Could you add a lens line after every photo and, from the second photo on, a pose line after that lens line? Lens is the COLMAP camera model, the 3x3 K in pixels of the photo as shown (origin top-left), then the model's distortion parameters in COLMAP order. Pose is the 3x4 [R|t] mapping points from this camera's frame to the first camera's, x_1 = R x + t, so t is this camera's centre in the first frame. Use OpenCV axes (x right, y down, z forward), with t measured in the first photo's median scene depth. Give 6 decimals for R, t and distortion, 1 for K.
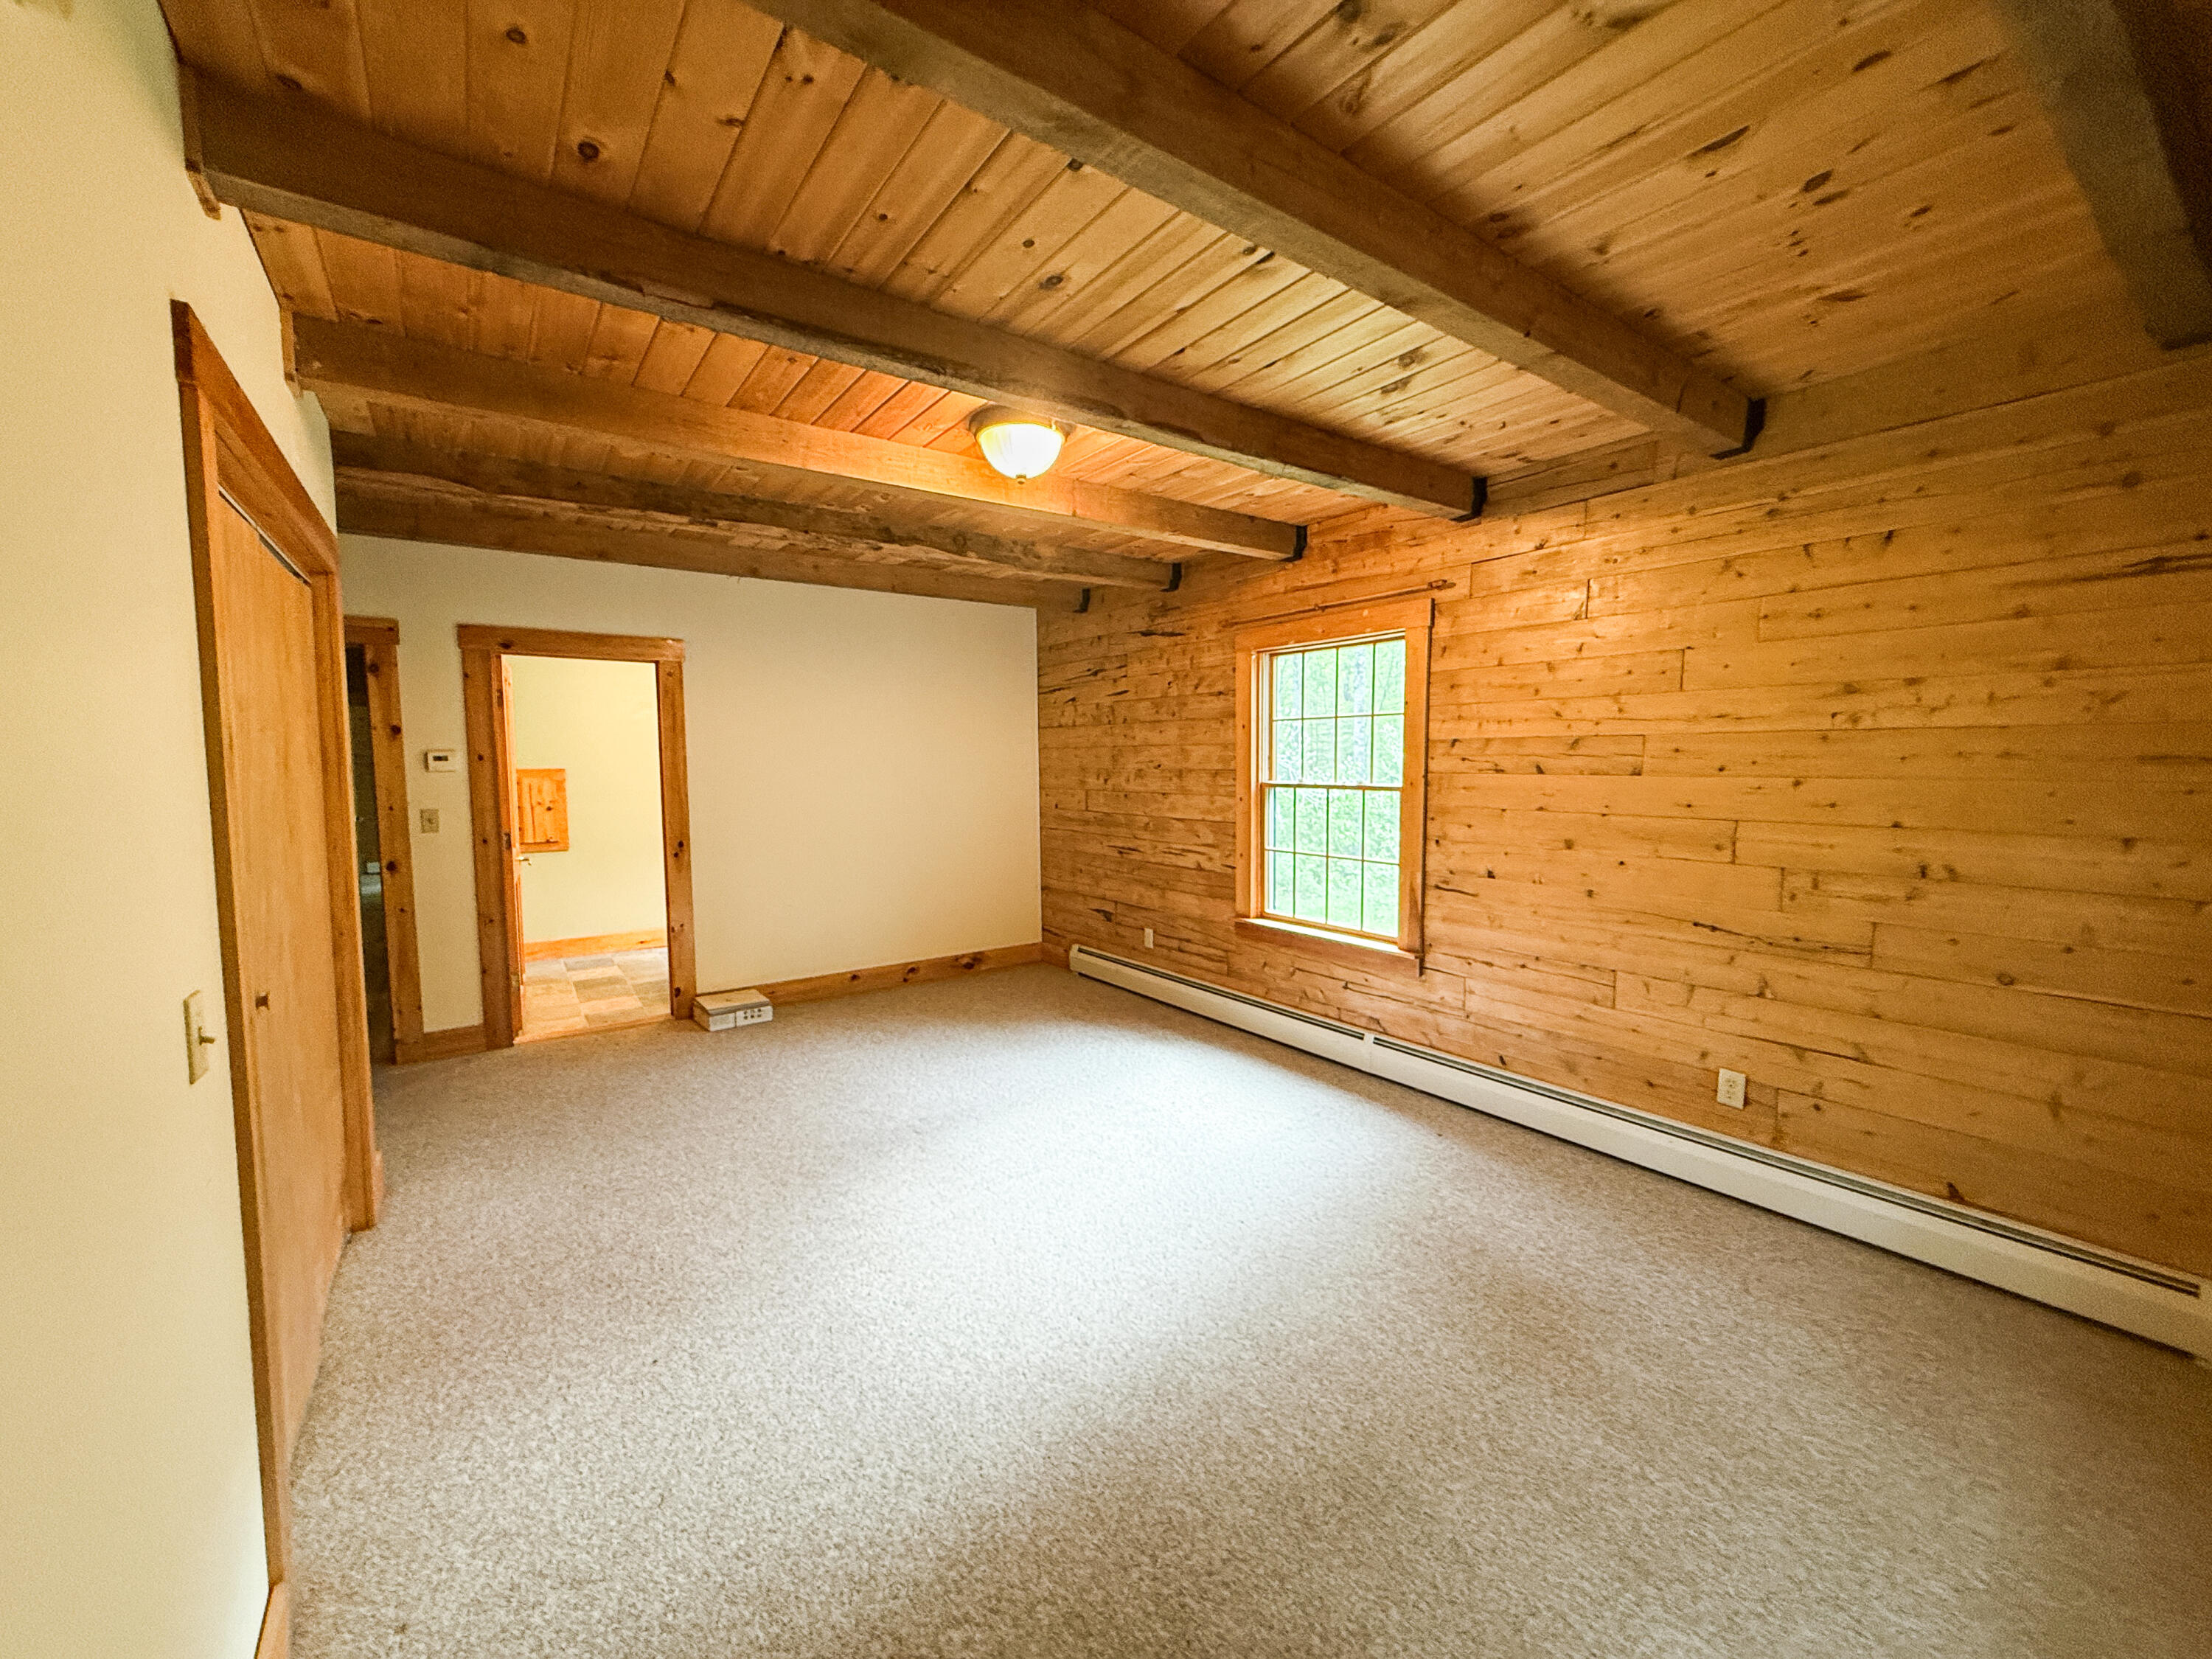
lens RADIAL K [[879.7, 0, 1100.9], [0, 879.7, 828.0], [0, 0, 1]] dist [-0.001800, 0.000460]
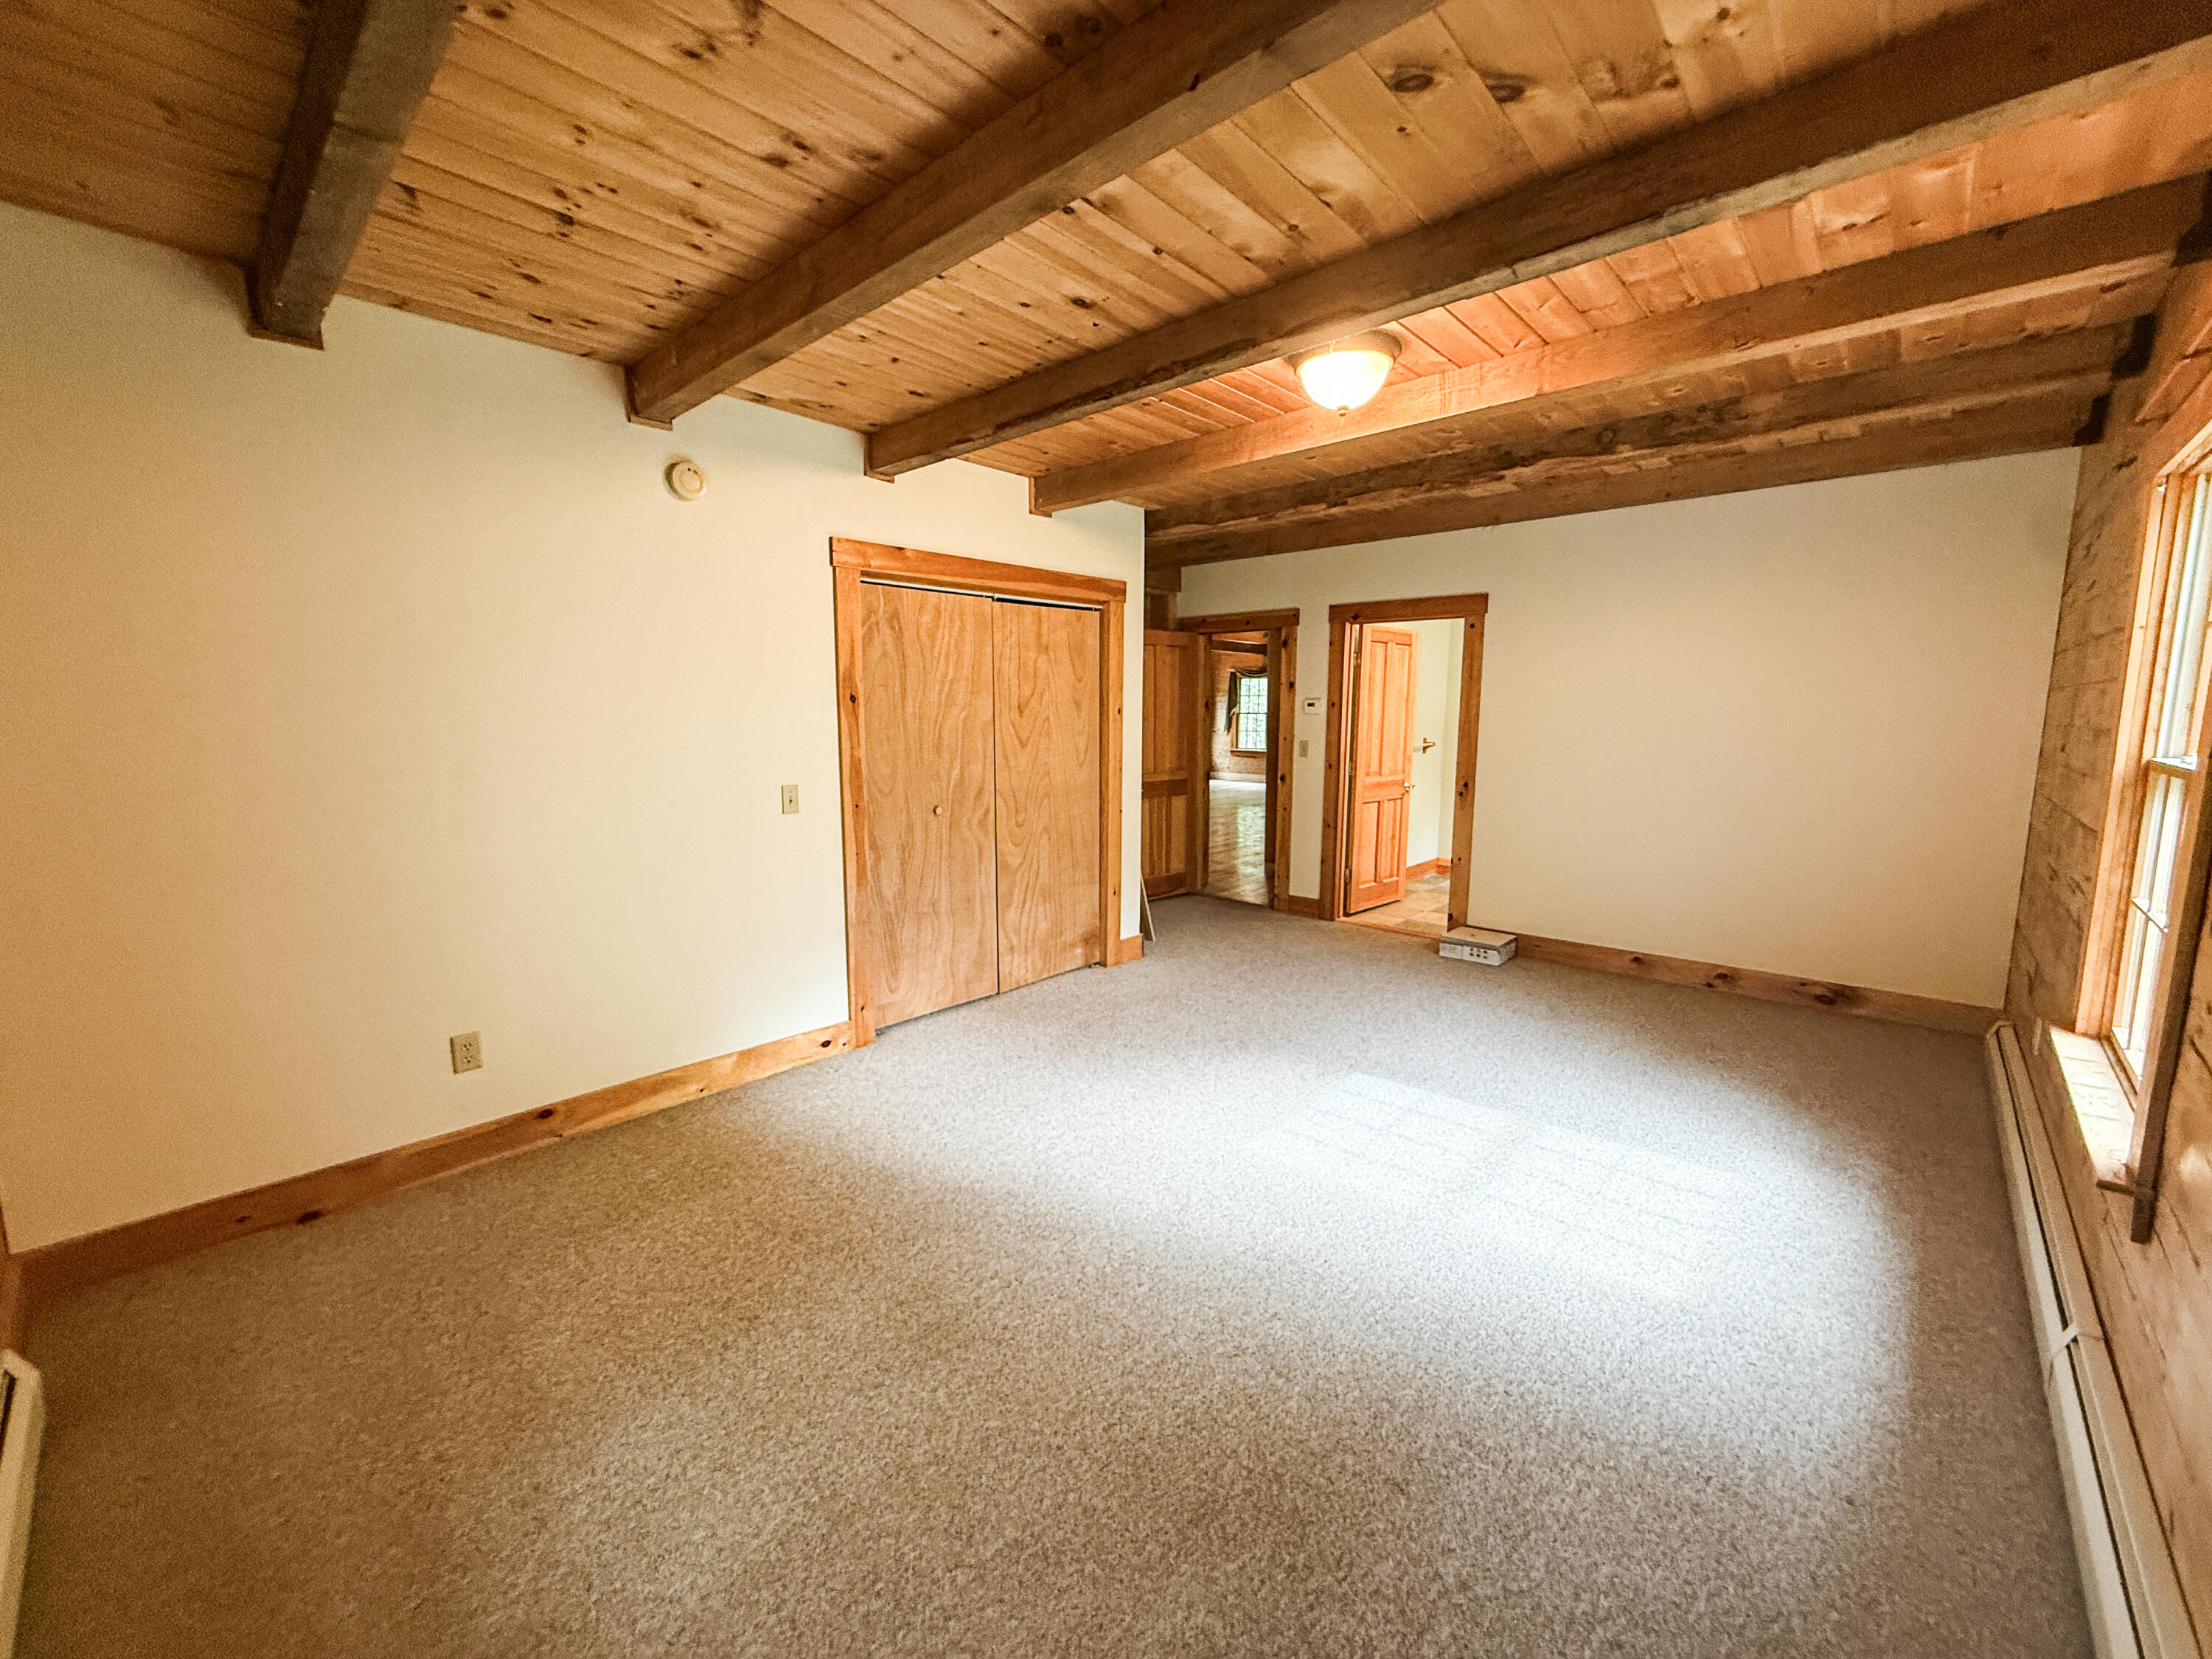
lens RADIAL K [[879.7, 0, 1091.1], [0, 879.7, 821.8], [0, 0, 1]] dist [-0.001800, 0.000460]
pose [[0.197841, 0.130187, -0.971550, 0.590635], [-0.078717, 0.990050, 0.116637, -0.031693], [0.977068, 0.053402, 0.206120, 0.394154]]
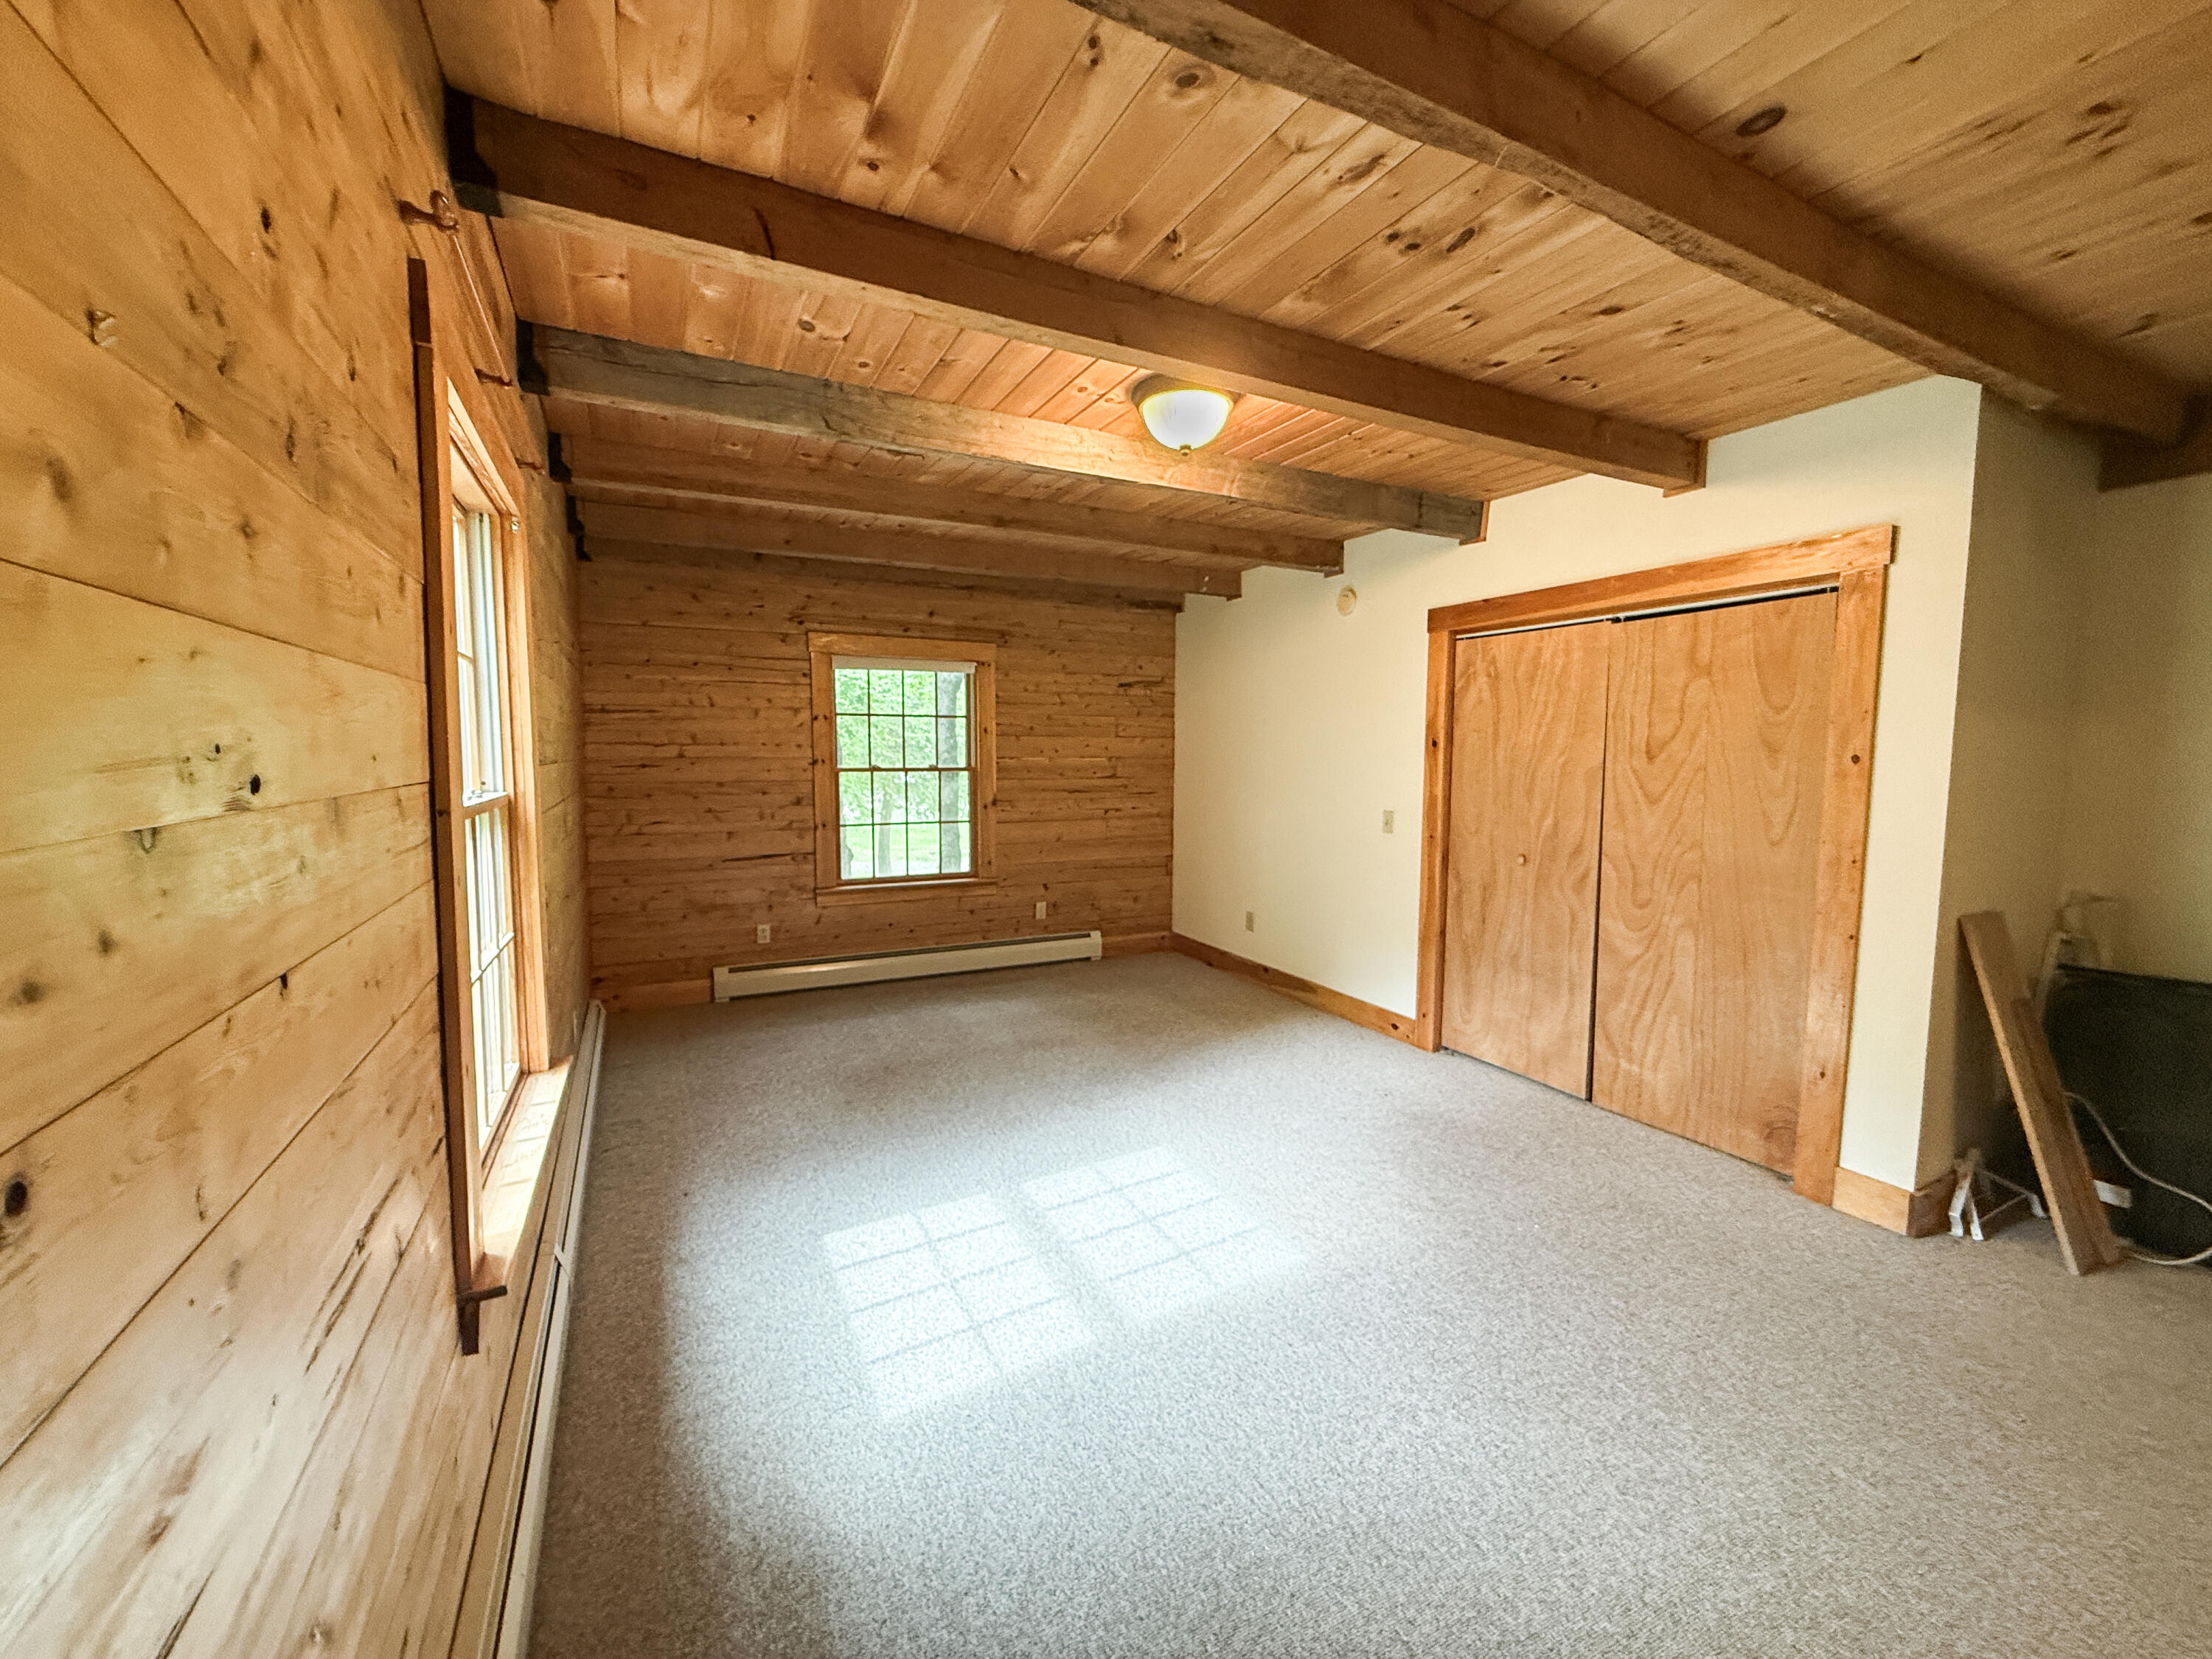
lens RADIAL K [[879.7, 0, 1090.9], [0, 879.7, 821.7], [0, 0, 1]] dist [-0.001800, 0.000460]
pose [[-0.988324, -0.007683, 0.152176, -0.099186], [0.016971, 0.986963, 0.160050, -0.113341], [-0.151422, 0.160764, -0.975308, 1.412140]]
